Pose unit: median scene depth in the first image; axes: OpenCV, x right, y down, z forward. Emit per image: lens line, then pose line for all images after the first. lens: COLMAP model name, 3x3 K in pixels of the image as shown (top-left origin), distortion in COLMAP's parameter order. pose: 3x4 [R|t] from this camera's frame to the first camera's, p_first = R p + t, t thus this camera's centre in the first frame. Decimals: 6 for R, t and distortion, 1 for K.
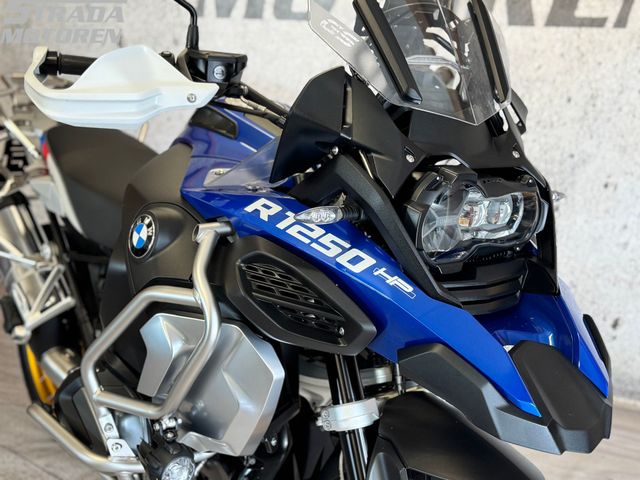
lens RADIAL K [[941.8, 0, 320.0], [0, 941.8, 240.0], [0, 0, 1]] dist [0.095648, -0.013893]
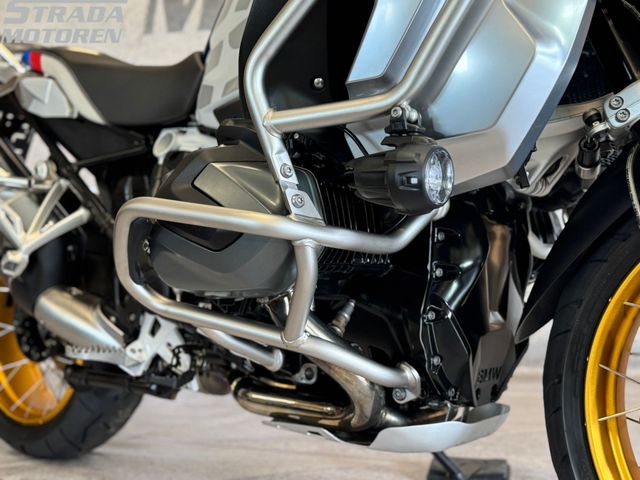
lens RADIAL K [[781.9, 0, 320.0], [0, 781.9, 240.0], [0, 0, 1]] dist [0.233871, -0.593326]
pose [[0.968958, -0.043518, 0.243364, -0.359530], [0.102750, 0.966227, -0.236322, 0.405141], [-0.224861, 0.253992, 0.940705, 0.516199]]
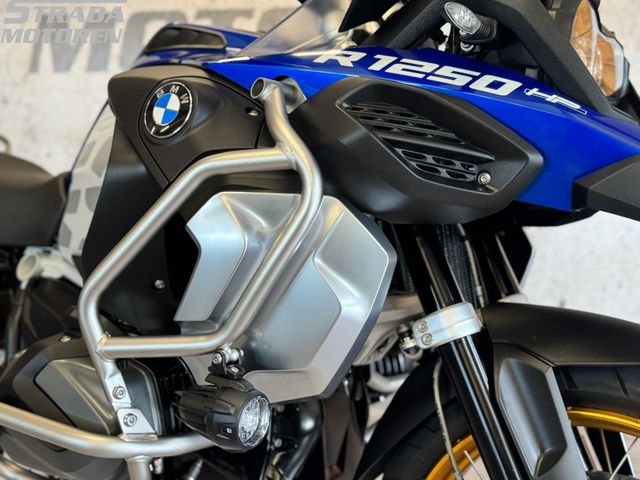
lens RADIAL K [[781.9, 0, 320.0], [0, 781.9, 240.0], [0, 0, 1]] dist [0.233871, -0.593326]
pose [[0.940172, -0.050226, 0.336976, -0.294290], [0.112935, 0.979098, -0.169156, 0.217530], [-0.321437, 0.197092, 0.926193, 0.404093]]
